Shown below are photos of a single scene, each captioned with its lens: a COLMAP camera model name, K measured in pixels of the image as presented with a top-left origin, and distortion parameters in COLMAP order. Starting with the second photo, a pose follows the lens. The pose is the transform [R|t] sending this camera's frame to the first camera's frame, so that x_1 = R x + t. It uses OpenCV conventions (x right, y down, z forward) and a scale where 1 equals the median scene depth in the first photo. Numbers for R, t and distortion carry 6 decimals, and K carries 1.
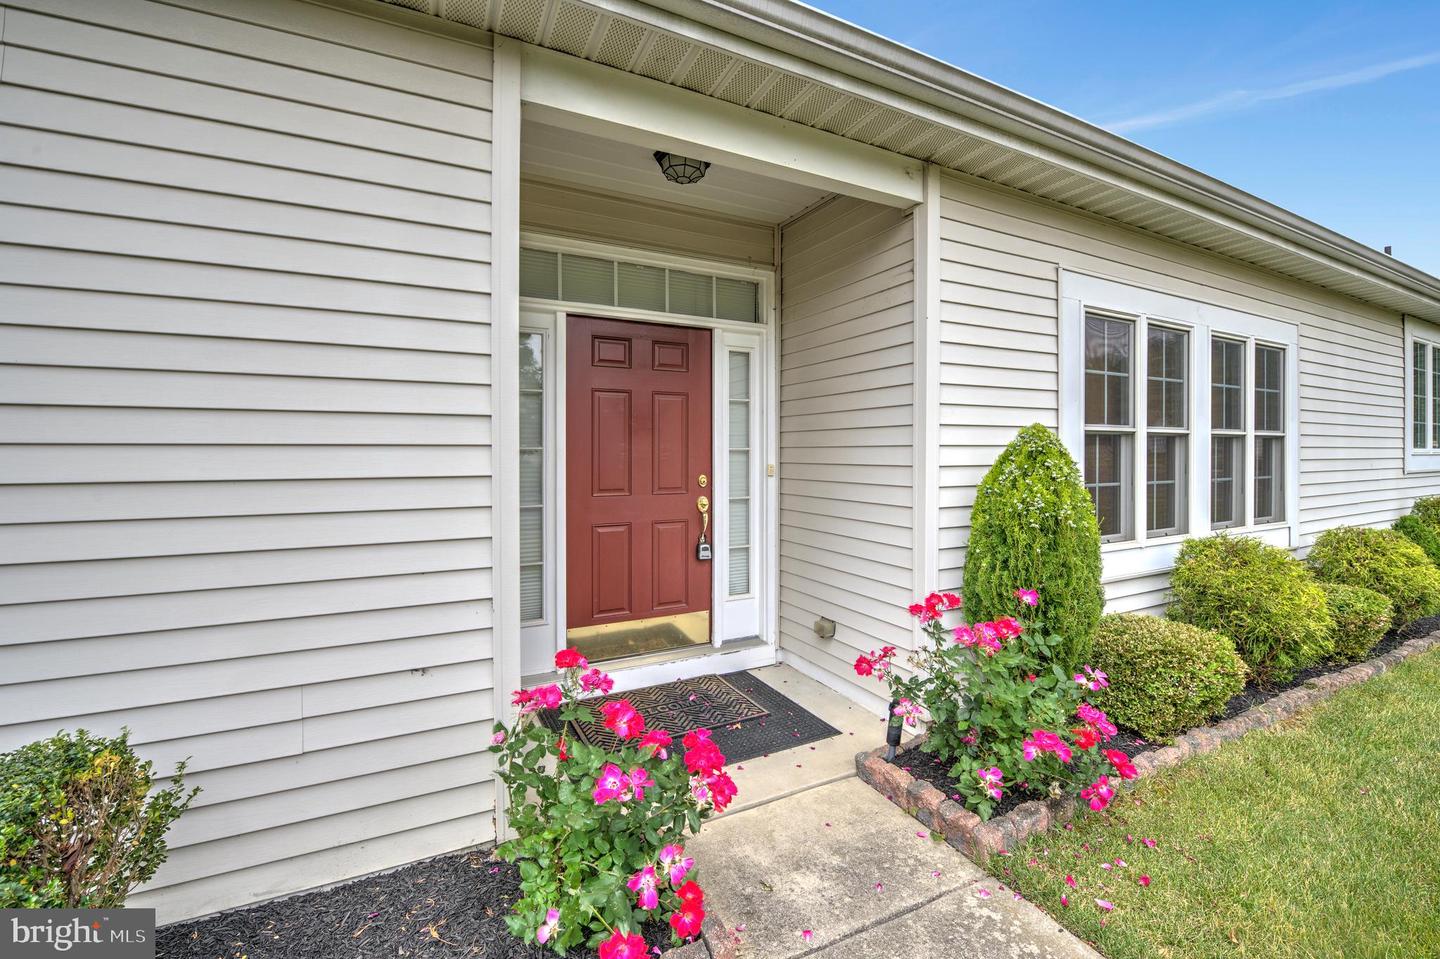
lens RADIAL K [[565.9, 0, 720.0], [0, 565.9, 479.5], [0, 0, 1]] dist [-0.012189, 0.000036]
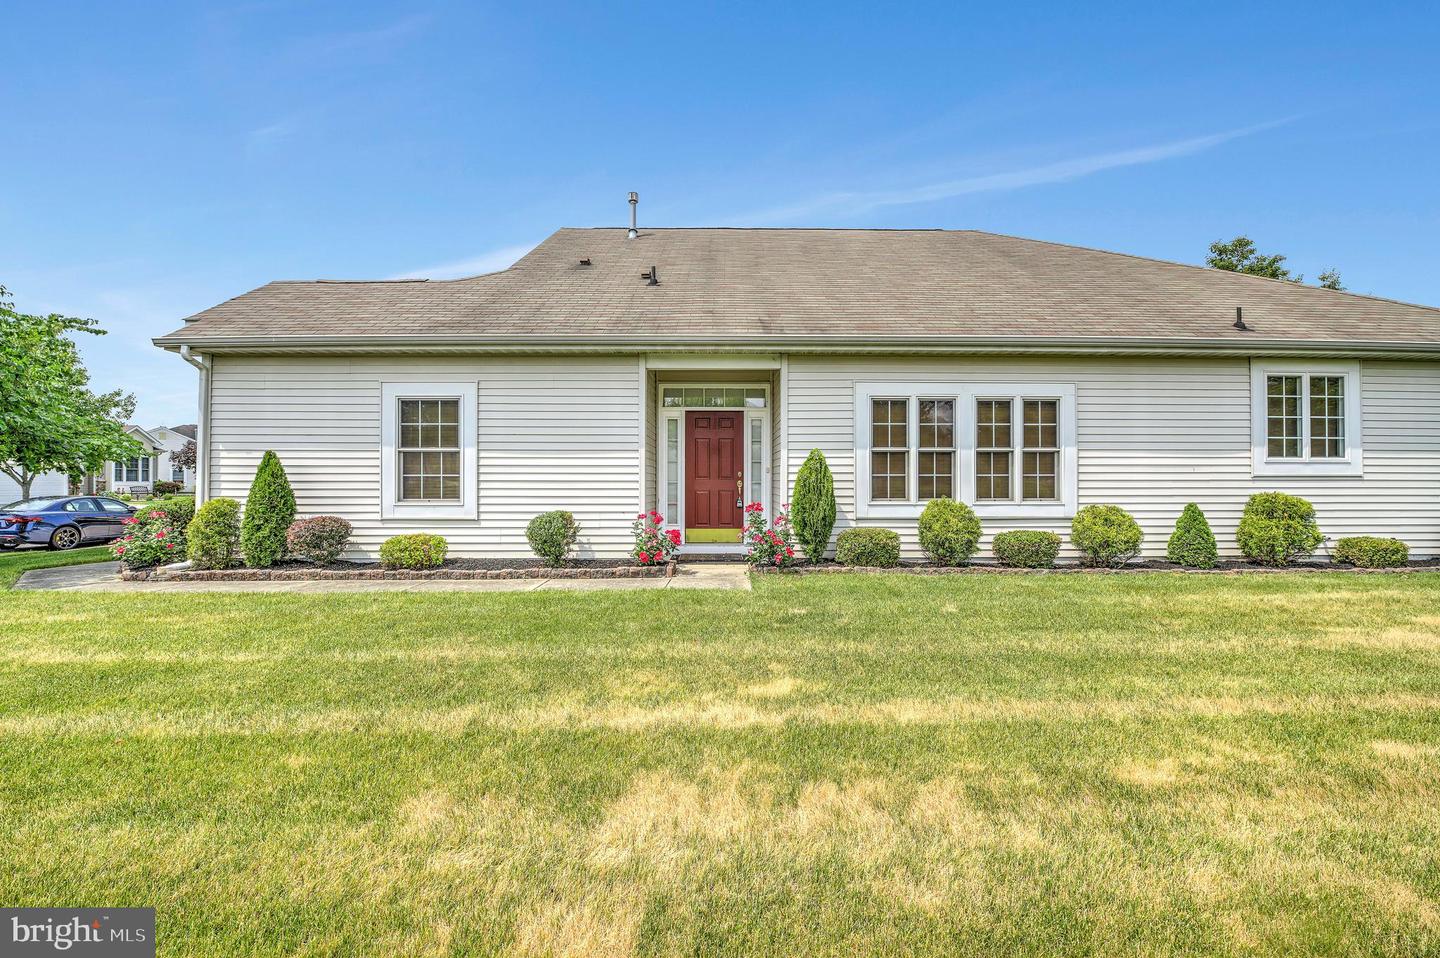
lens RADIAL K [[565.9, 0, 720.0], [0, 565.9, 479.0], [0, 0, 1]] dist [-0.012189, 0.000036]
pose [[0.856780, 0.006939, -0.515635, 1.137431], [-0.027591, 0.999094, -0.032401, 0.102932], [0.514943, 0.041987, 0.856195, -1.098897]]
